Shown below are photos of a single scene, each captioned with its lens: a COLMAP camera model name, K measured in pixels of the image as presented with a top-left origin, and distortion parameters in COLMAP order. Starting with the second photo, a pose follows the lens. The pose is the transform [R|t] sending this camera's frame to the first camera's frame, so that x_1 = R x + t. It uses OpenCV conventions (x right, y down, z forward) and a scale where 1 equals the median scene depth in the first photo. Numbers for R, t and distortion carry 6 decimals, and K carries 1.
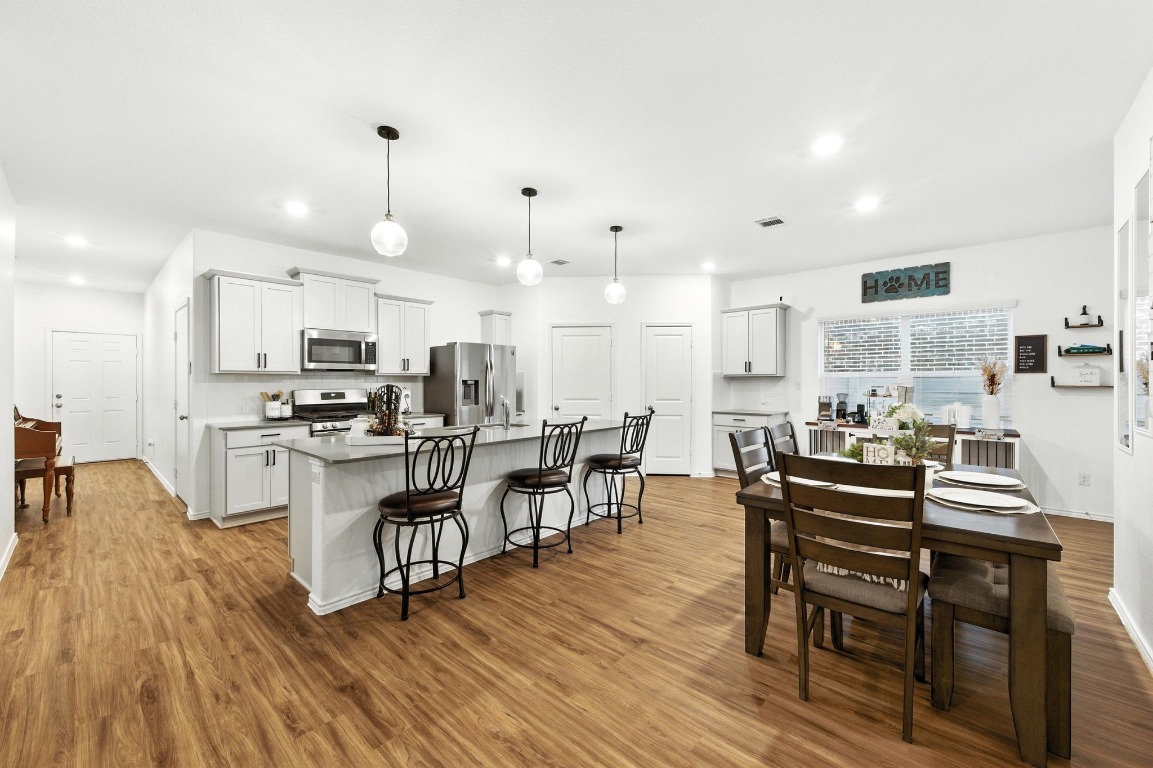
lens RADIAL K [[449.1, 0, 586.1], [0, 449.1, 383.2], [0, 0, 1]] dist [0.008613, 0.000718]
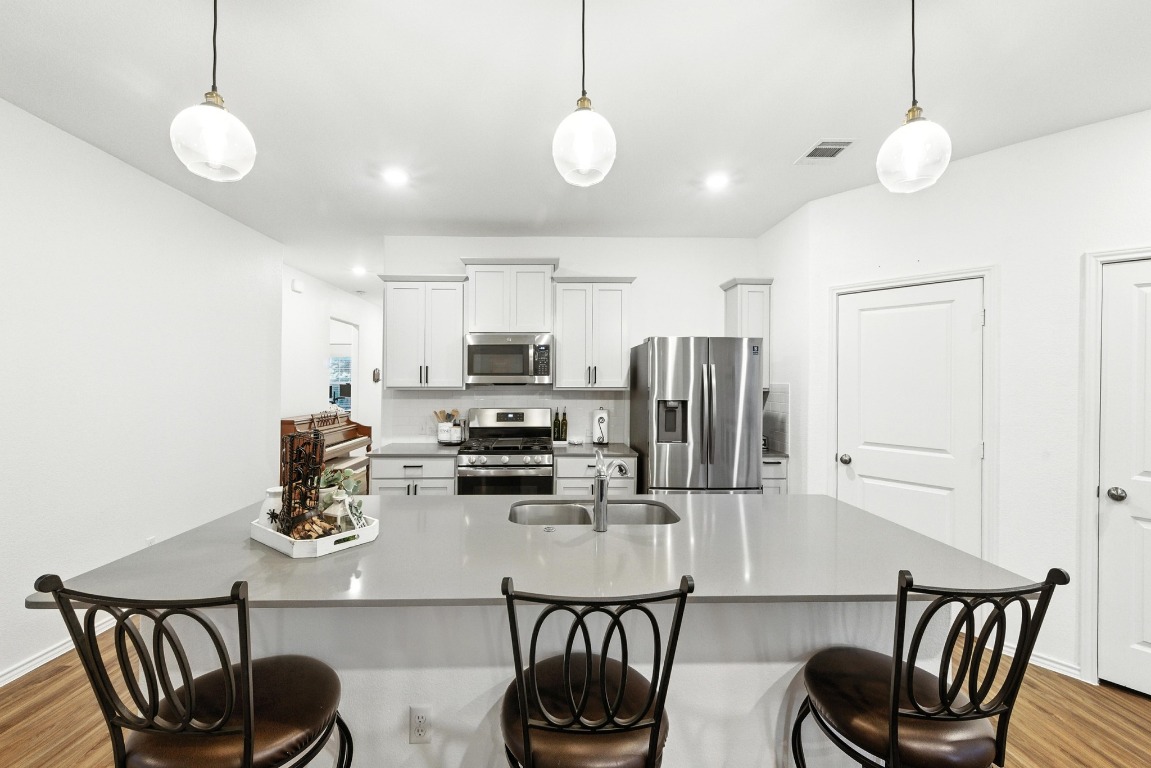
lens RADIAL K [[482.9, 0, 587.4], [0, 482.9, 363.7], [0, 0, 1]] dist [0.002542, -0.000272]
pose [[0.676710, -0.021886, -0.735925, 0.157251], [-0.006351, 0.999347, -0.035560, -0.038830], [0.736223, 0.028737, 0.676129, 0.585447]]
